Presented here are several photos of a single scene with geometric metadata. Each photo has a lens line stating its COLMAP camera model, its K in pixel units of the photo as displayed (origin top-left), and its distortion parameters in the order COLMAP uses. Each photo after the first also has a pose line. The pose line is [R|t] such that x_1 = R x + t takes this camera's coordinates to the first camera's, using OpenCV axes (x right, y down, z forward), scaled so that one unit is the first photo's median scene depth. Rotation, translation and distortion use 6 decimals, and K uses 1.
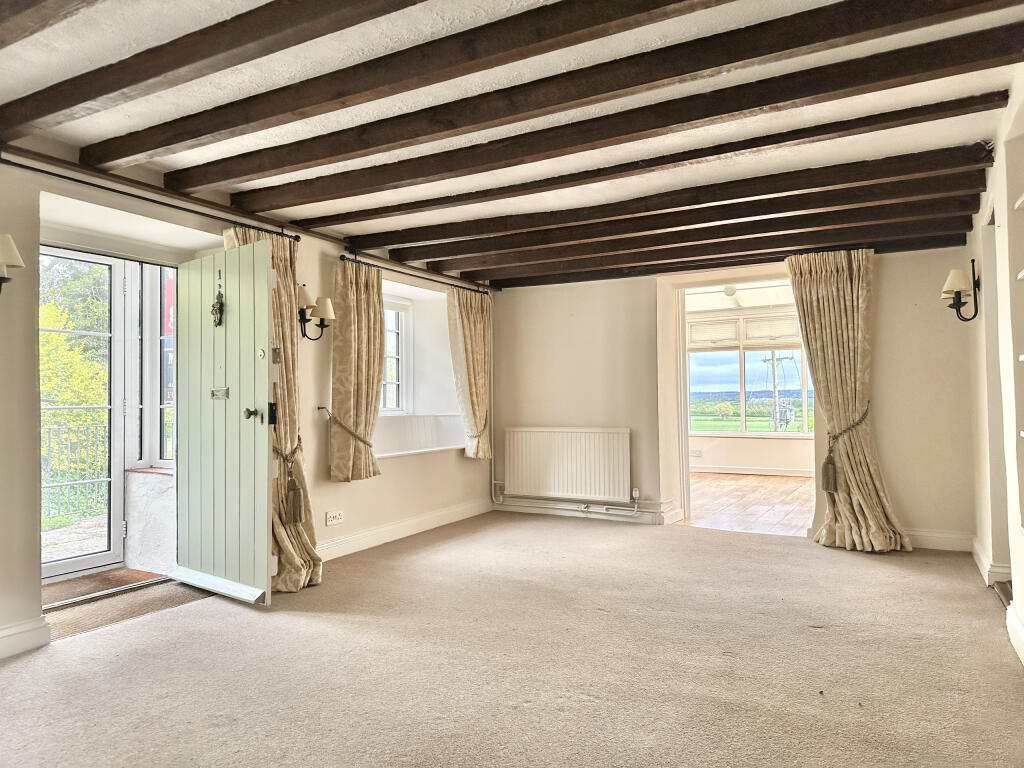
lens RADIAL K [[728.5, 0, 512.0], [0, 728.5, 384.0], [0, 0, 1]] dist [0.000238, -0.000166]
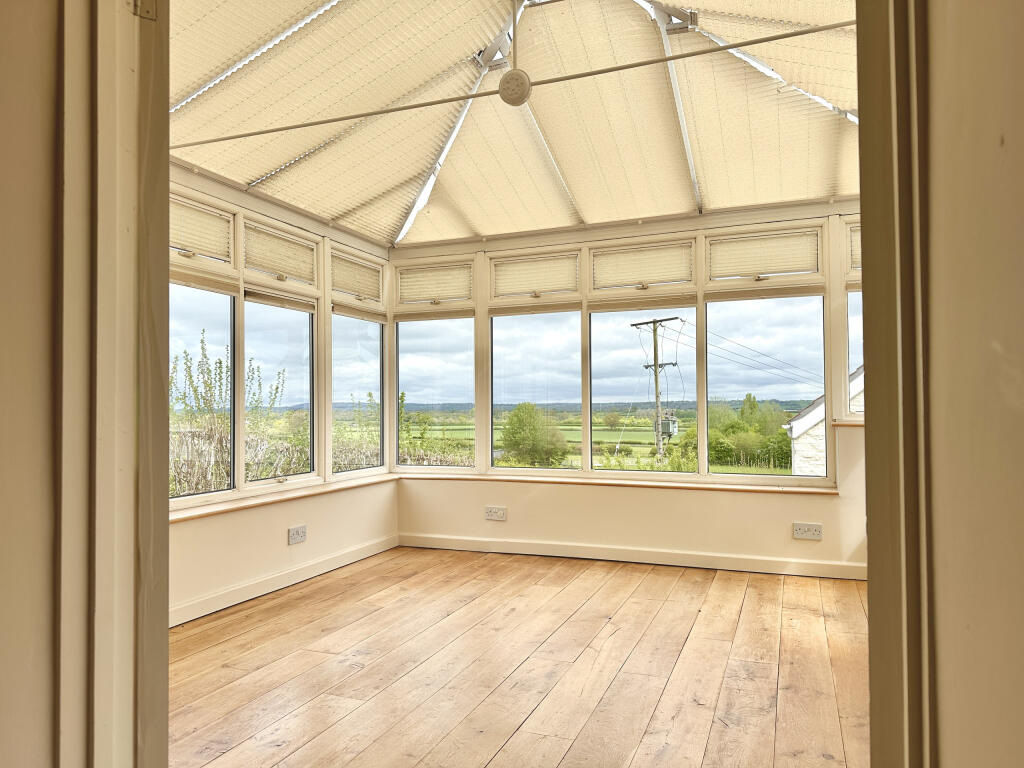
lens RADIAL K [[701.3, 0, 512.0], [0, 701.3, 384.0], [0, 0, 1]] dist [-0.000477, -0.000776]
pose [[0.990197, 0.011130, 0.139233, 0.067481], [-0.009110, 0.999844, -0.015134, 0.003858], [-0.139379, 0.013718, 0.990144, 0.180177]]
